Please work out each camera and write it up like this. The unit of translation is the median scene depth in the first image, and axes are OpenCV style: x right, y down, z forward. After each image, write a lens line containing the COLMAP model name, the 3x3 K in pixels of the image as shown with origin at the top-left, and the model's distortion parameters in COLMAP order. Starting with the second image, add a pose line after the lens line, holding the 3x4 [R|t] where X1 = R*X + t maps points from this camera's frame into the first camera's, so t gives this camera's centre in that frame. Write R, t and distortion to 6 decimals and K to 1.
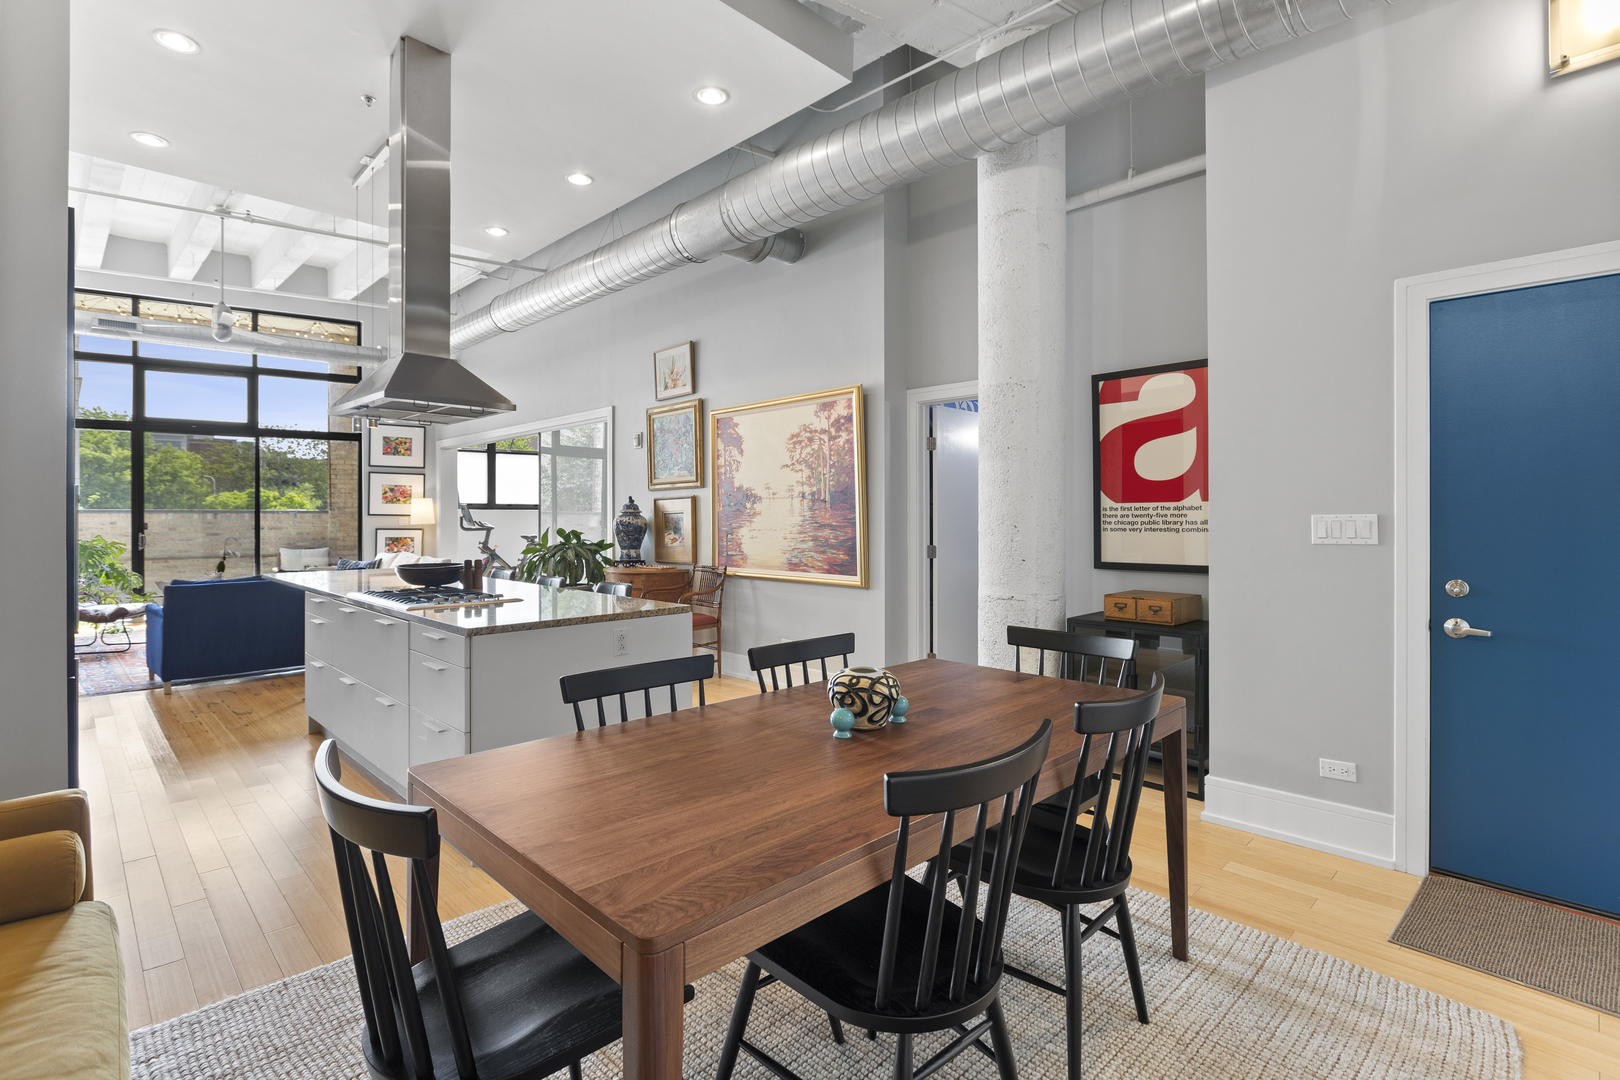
lens RADIAL K [[772.3, 0, 810.2], [0, 772.3, 518.4], [0, 0, 1]] dist [-0.000546, -0.000506]
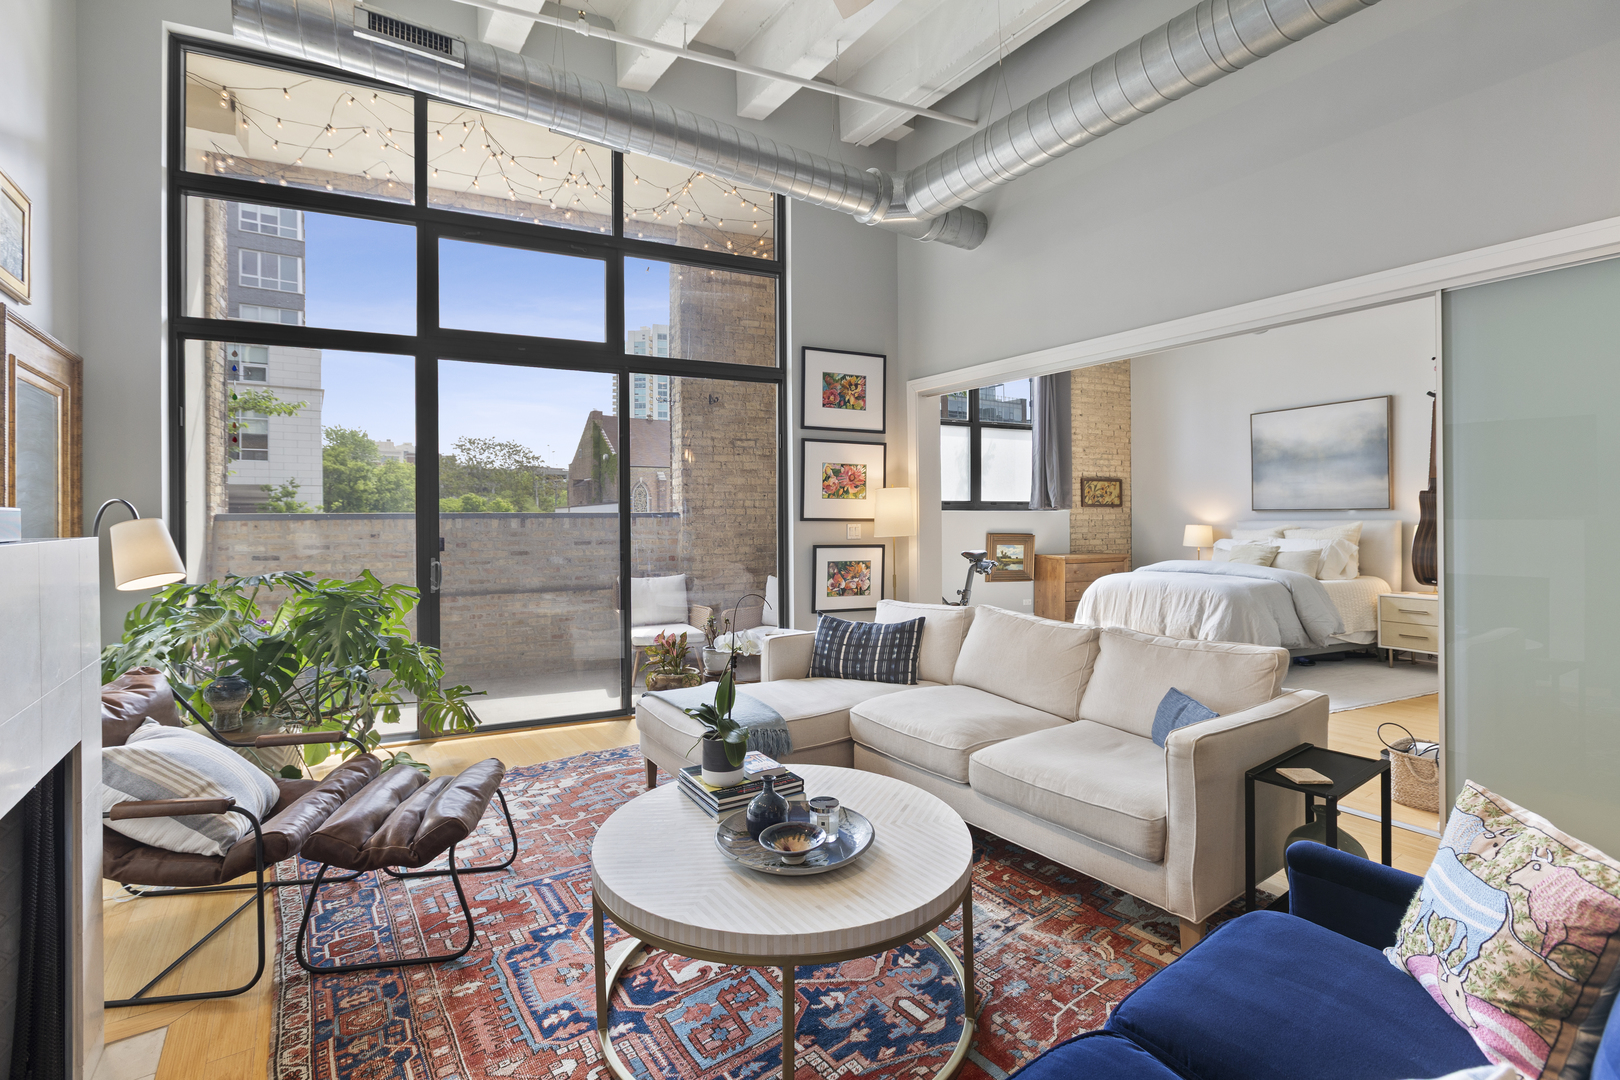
lens RADIAL K [[729.2, 0, 804.0], [0, 729.2, 518.5], [0, 0, 1]] dist [0.000140, -0.000454]
pose [[0.984858, -0.003016, -0.173339, -0.476454], [0.002249, 0.999987, -0.004622, -0.003005], [0.173351, 0.004162, 0.984851, 0.499980]]
